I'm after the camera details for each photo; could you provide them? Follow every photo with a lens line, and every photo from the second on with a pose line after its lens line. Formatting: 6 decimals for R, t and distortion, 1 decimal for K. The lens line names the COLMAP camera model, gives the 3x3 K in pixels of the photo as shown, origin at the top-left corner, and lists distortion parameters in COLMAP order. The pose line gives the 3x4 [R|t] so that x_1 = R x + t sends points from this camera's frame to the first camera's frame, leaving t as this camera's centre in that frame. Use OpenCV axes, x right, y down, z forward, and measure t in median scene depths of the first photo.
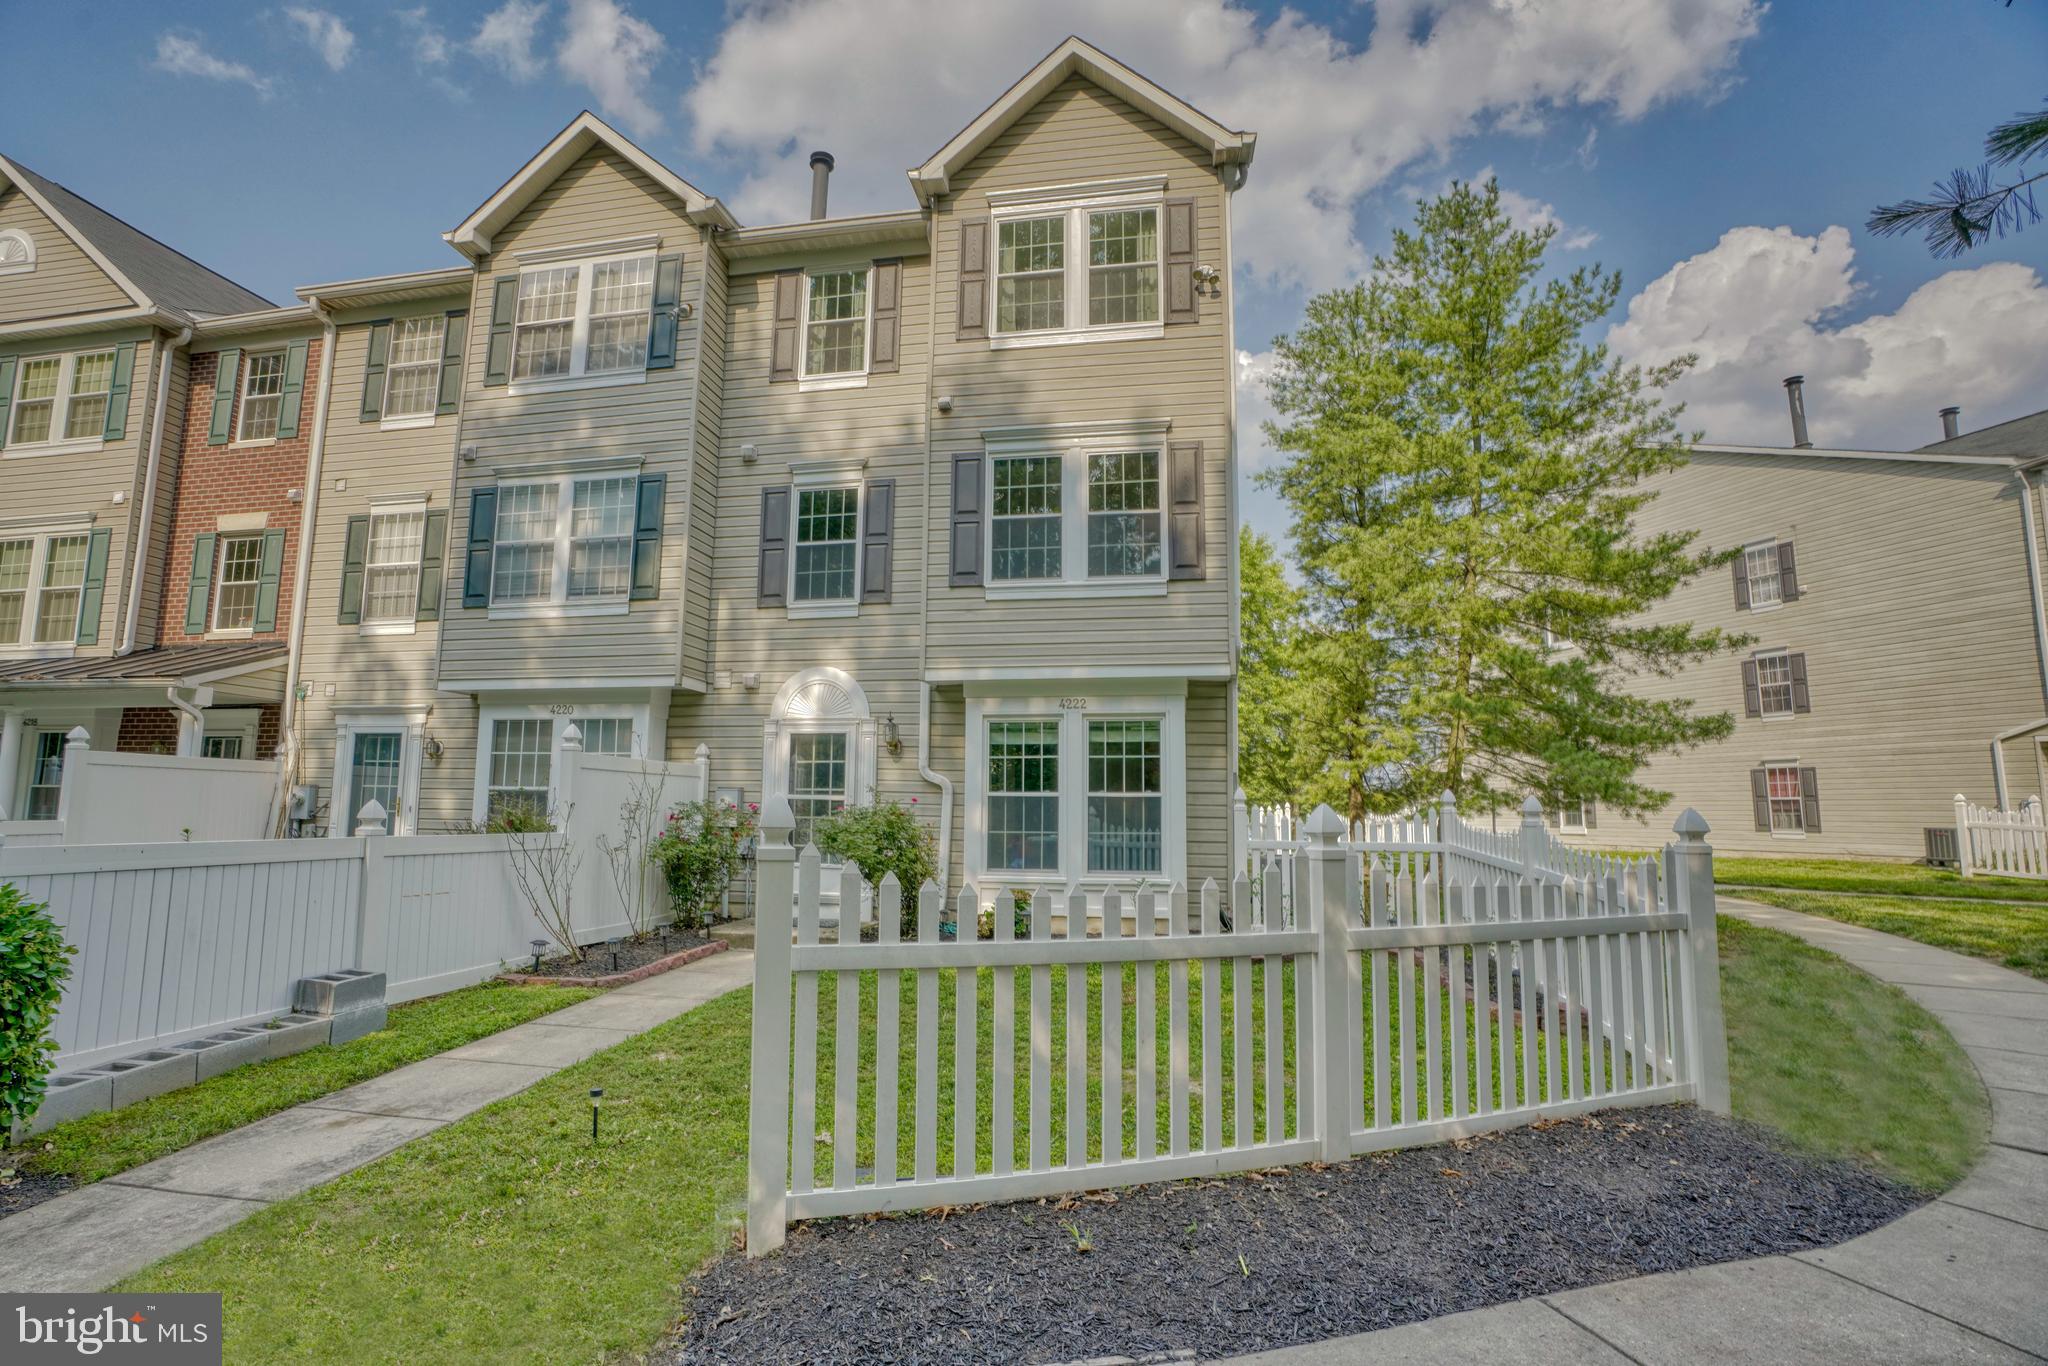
lens RADIAL K [[942.1, 0, 1013.3], [0, 942.1, 688.3], [0, 0, 1]] dist [-0.066792, 0.023805]
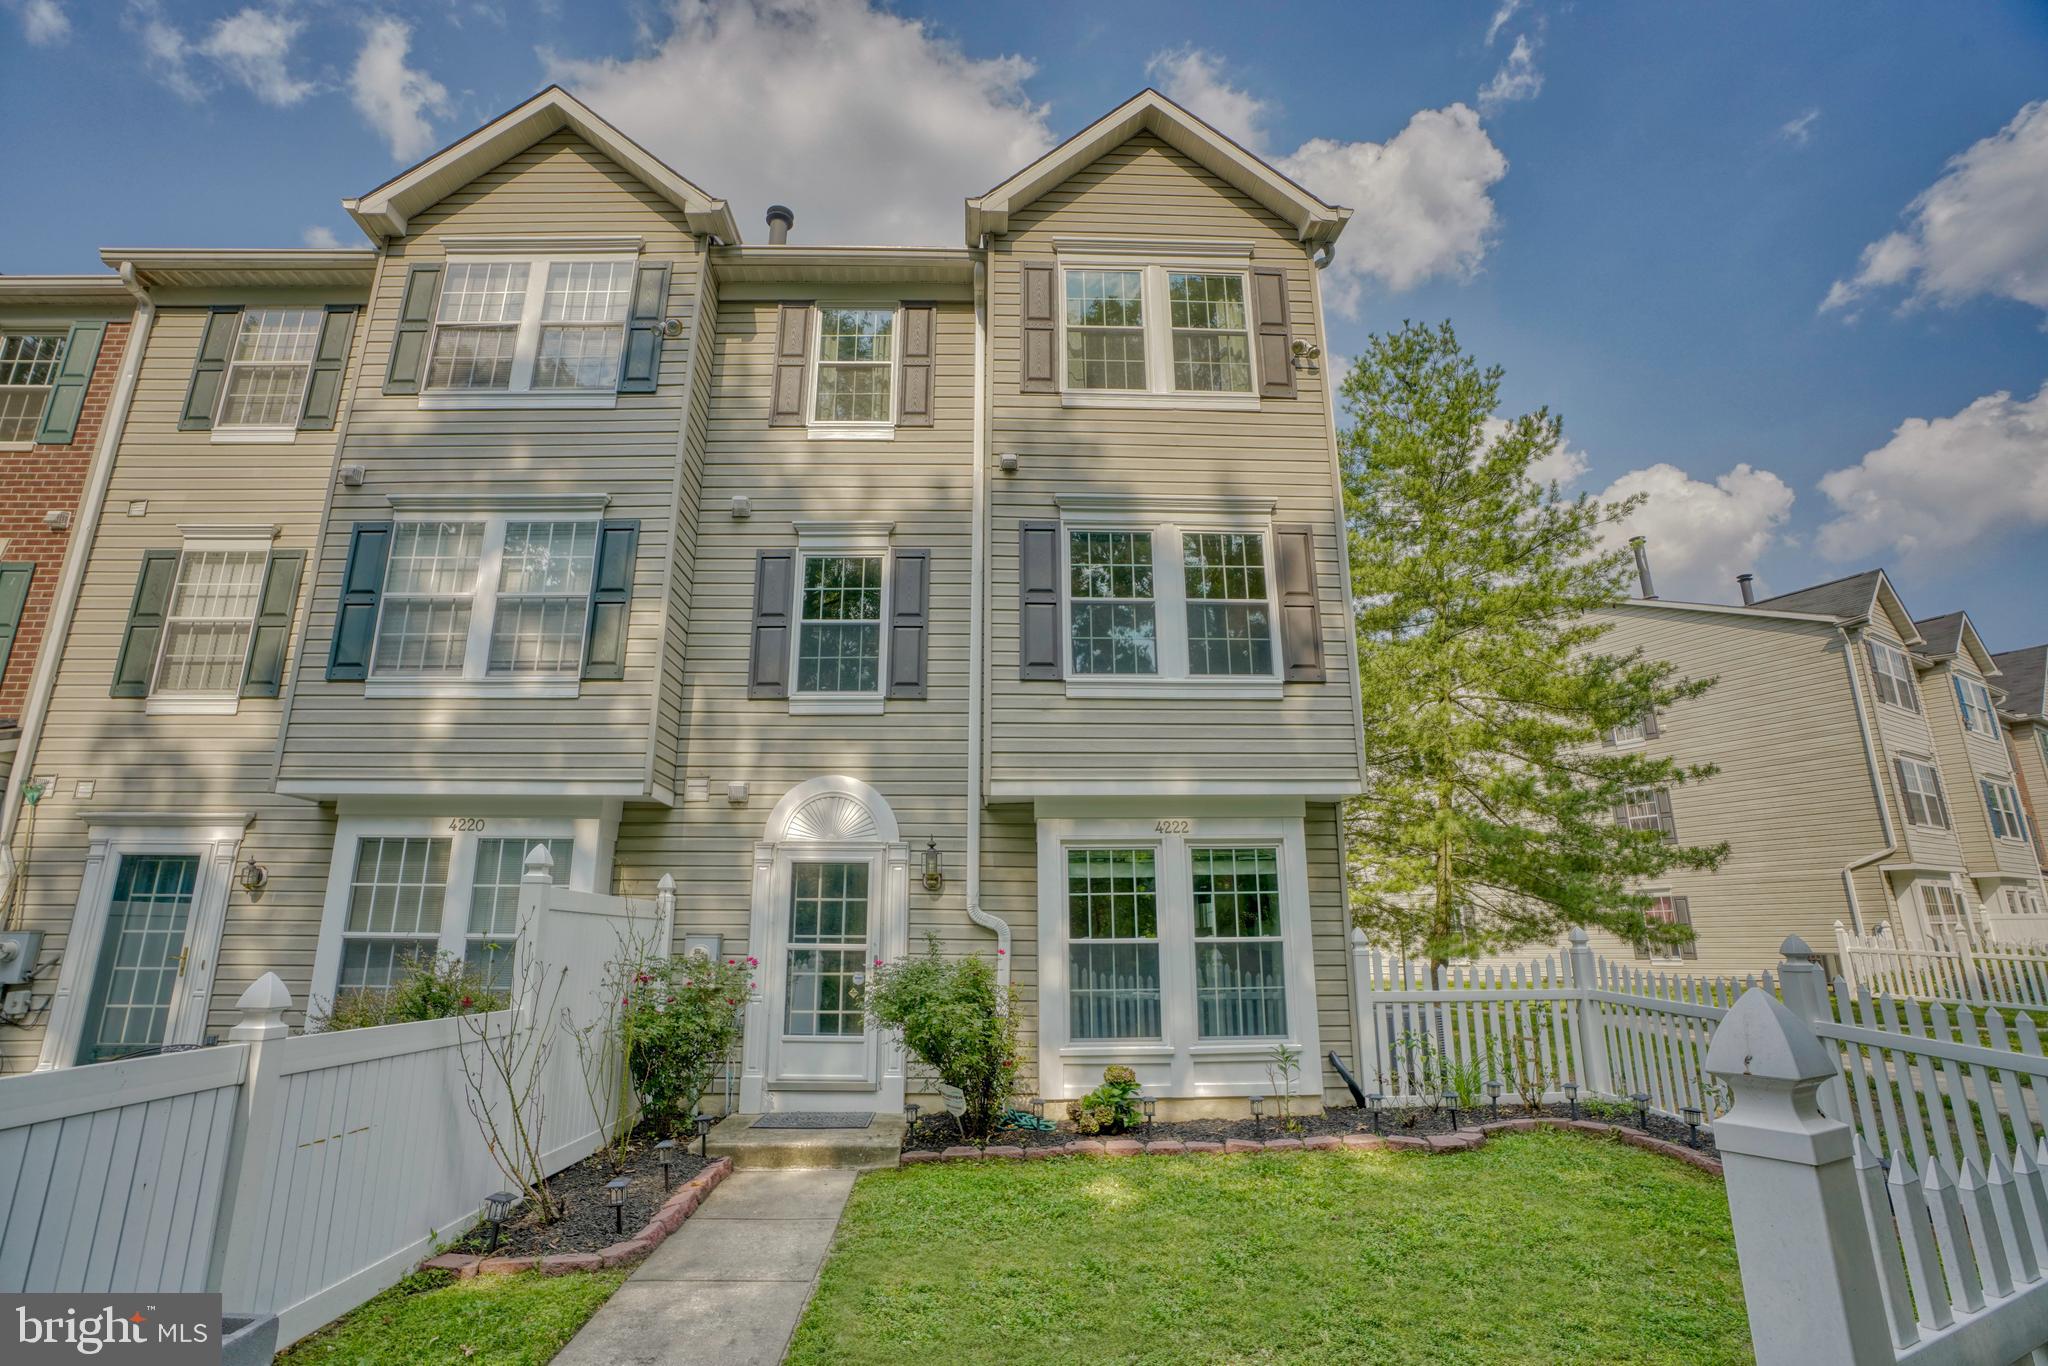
lens RADIAL K [[942.1, 0, 1012.0], [0, 942.1, 694.7], [0, 0, 1]] dist [-0.066792, 0.023805]
pose [[0.979348, 0.040154, 0.198155, -0.215777], [-0.014053, 0.991229, -0.131406, 0.010626], [-0.201694, 0.125907, 0.971322, 0.201397]]
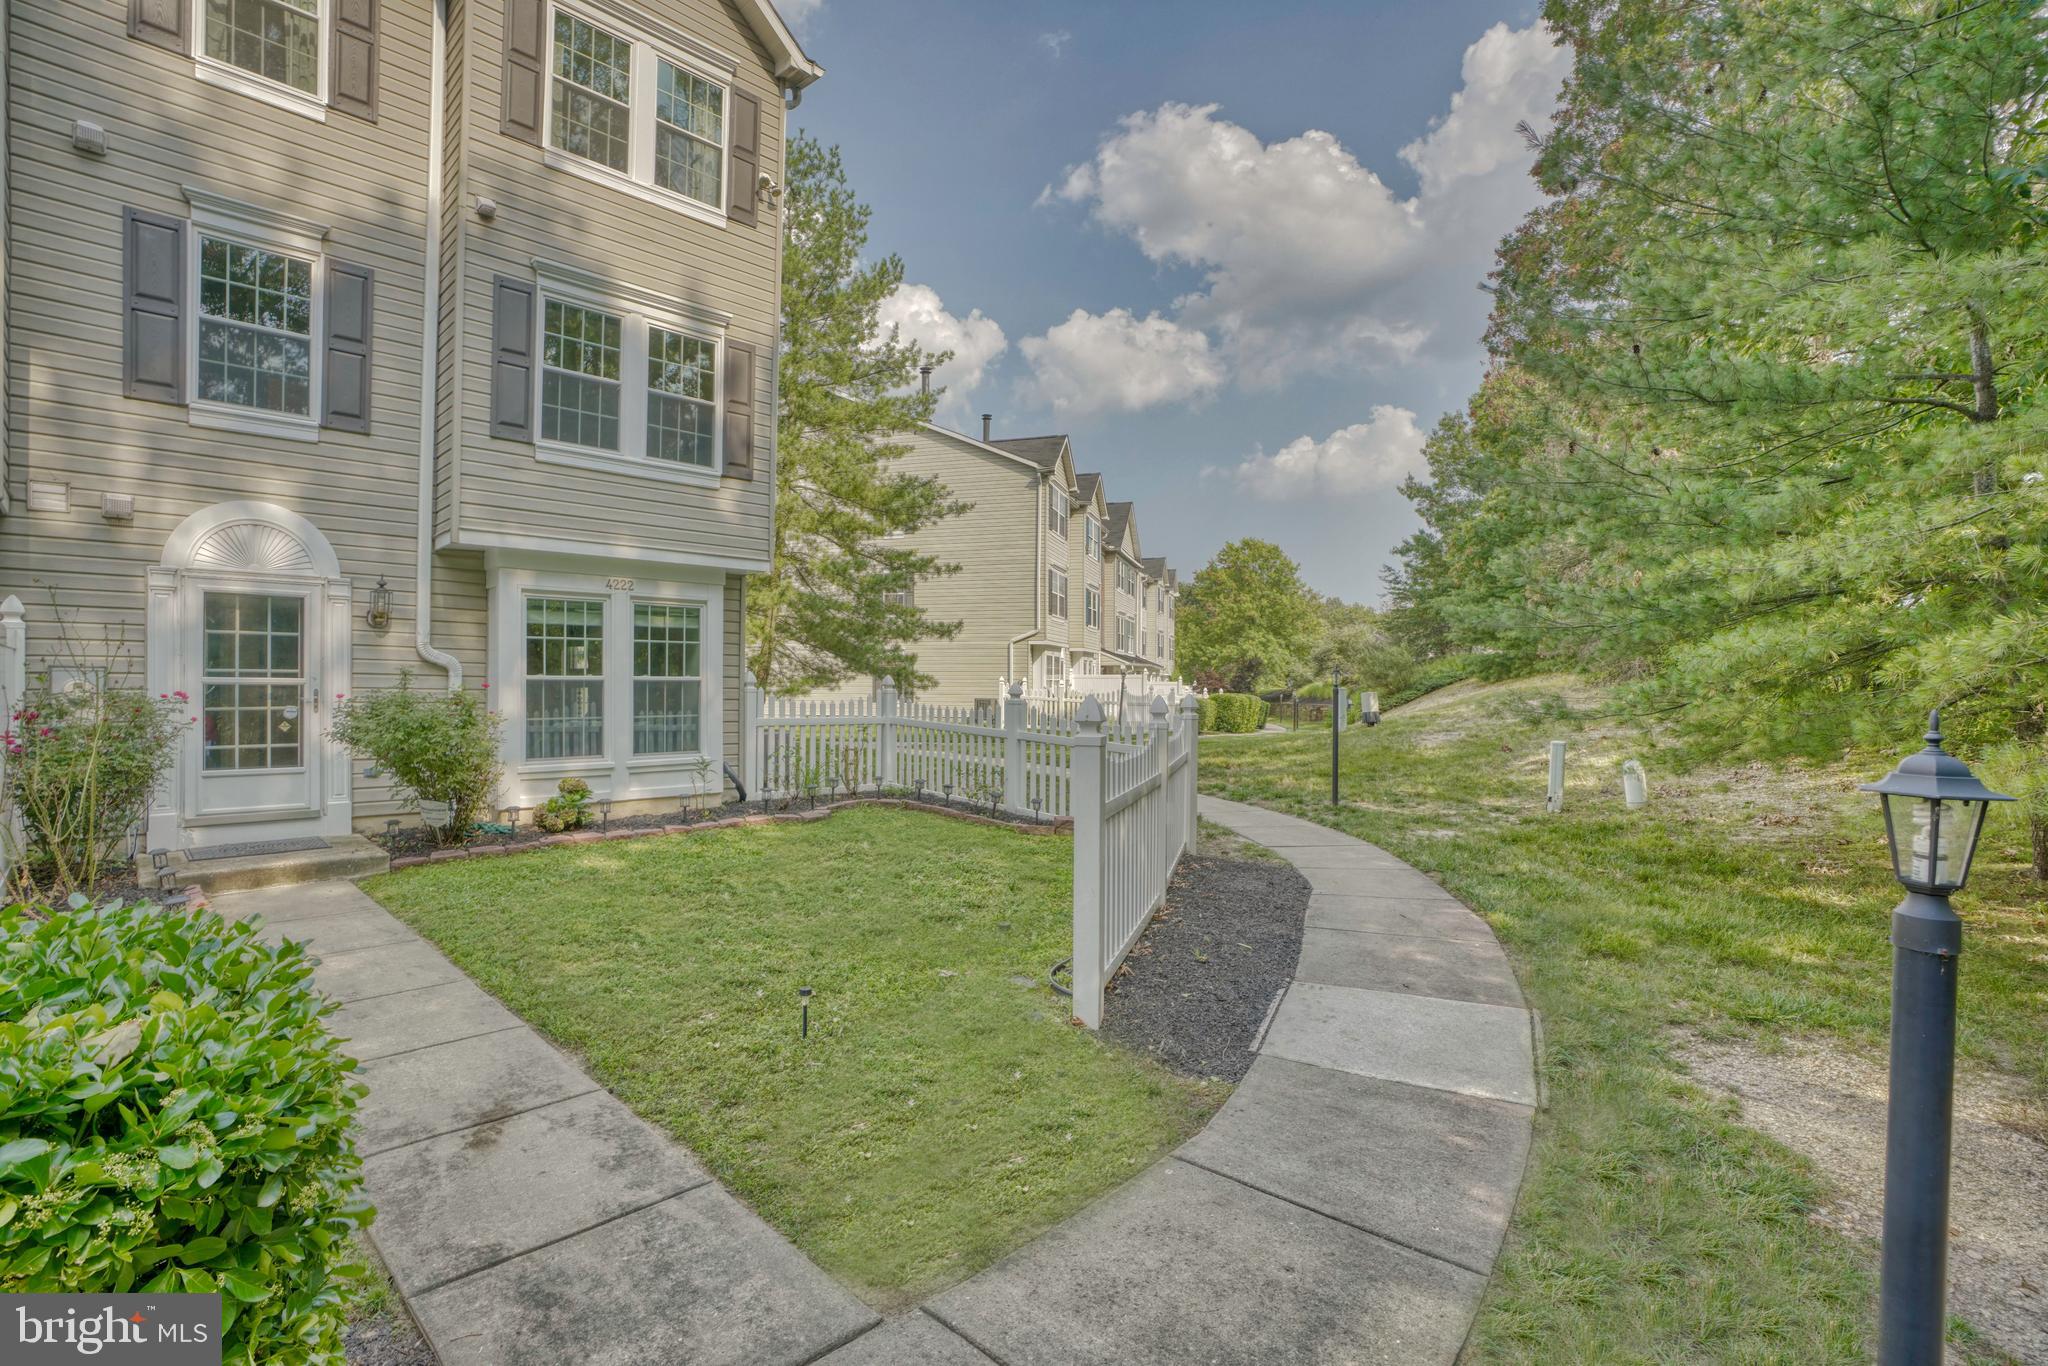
lens RADIAL K [[942.1, 0, 1012.9], [0, 942.1, 686.3], [0, 0, 1]] dist [-0.066792, 0.023805]
pose [[0.570613, -0.006564, 0.821193, -0.445035], [-0.105179, 0.991148, 0.081007, -0.000261], [-0.814456, -0.132596, 0.564871, 0.107063]]
